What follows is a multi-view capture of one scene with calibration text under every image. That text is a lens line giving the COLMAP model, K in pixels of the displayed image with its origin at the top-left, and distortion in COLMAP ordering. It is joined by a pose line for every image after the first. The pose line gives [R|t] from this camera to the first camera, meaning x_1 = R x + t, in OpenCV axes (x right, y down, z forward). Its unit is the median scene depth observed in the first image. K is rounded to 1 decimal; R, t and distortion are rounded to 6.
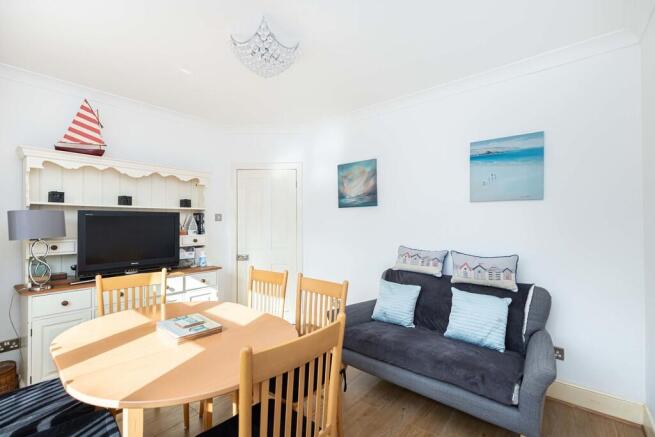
lens RADIAL K [[306.8, 0, 327.5], [0, 306.8, 218.5], [0, 0, 1]] dist [0.022836, -0.000148]
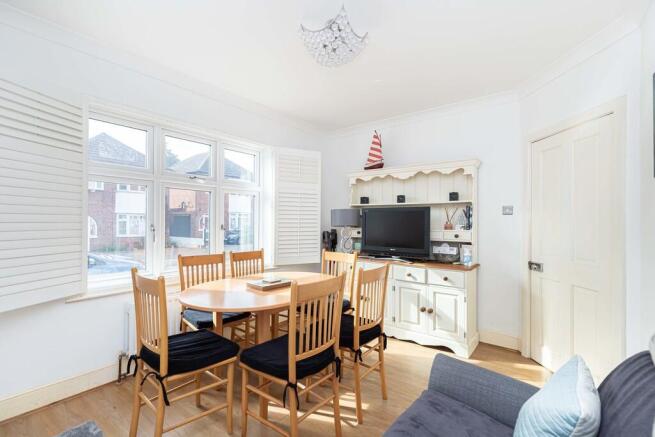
lens RADIAL K [[306.8, 0, 327.5], [0, 306.8, 218.5], [0, 0, 1]] dist [0.022836, -0.000148]
pose [[-0.010069, 0.006284, -0.999930, 0.551517], [0.014225, 0.999880, 0.006141, 0.008602], [0.999848, -0.014162, -0.010157, 0.678803]]
